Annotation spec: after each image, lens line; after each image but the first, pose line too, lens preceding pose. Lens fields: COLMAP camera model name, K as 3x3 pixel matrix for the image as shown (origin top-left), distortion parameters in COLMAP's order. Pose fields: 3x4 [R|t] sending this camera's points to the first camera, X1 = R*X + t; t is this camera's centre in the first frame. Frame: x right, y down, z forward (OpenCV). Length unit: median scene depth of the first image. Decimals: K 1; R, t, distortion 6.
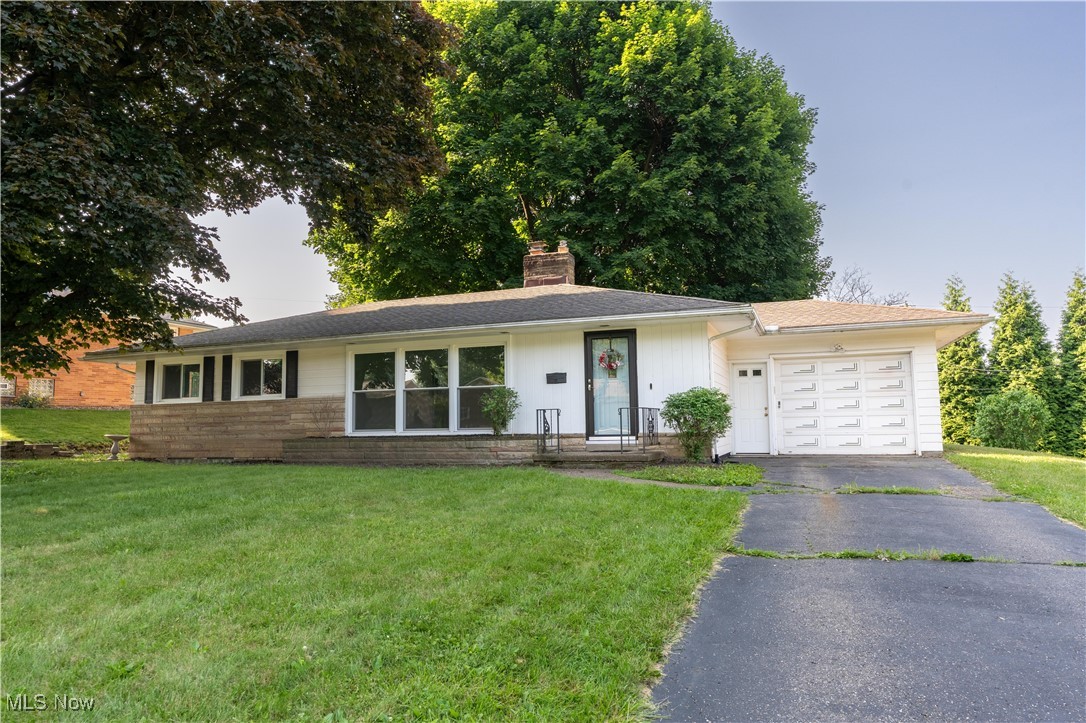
lens RADIAL K [[713.2, 0, 543.0], [0, 713.2, 361.5], [0, 0, 1]] dist [0.000546, 0.000547]
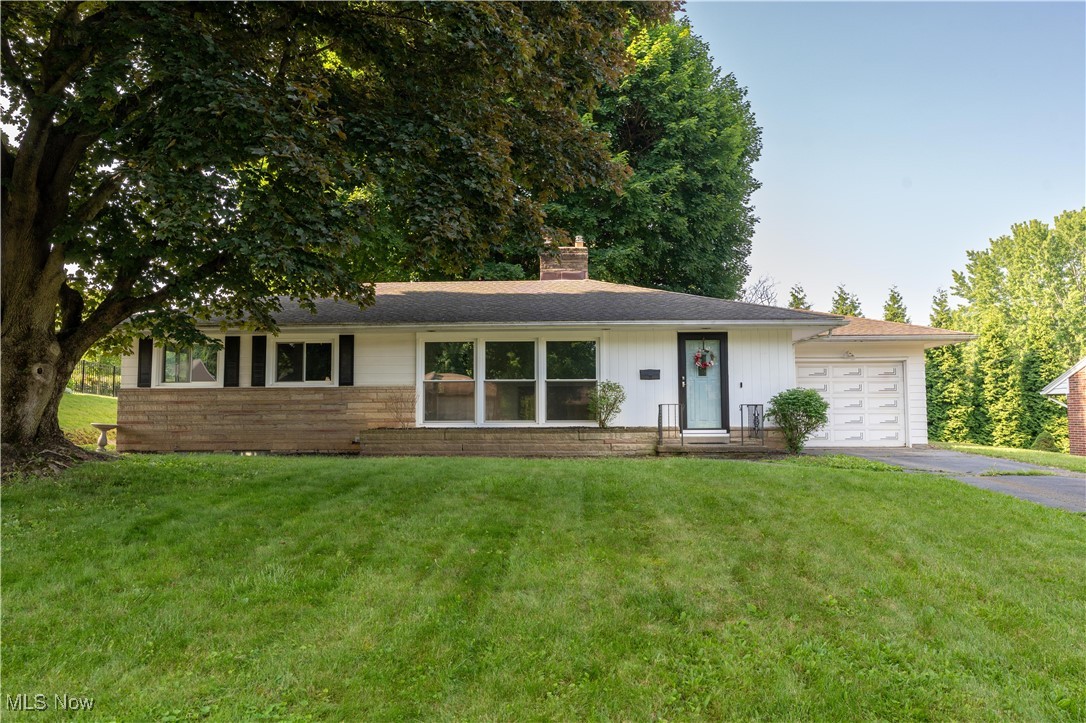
lens RADIAL K [[784.9, 0, 543.0], [0, 784.9, 361.5], [0, 0, 1]] dist [0.007666, 0.001176]
pose [[0.947184, 0.035142, 0.318760, -0.448248], [-0.041091, 0.999084, 0.011952, -0.003261], [-0.318048, -0.024419, 0.947760, -0.051127]]
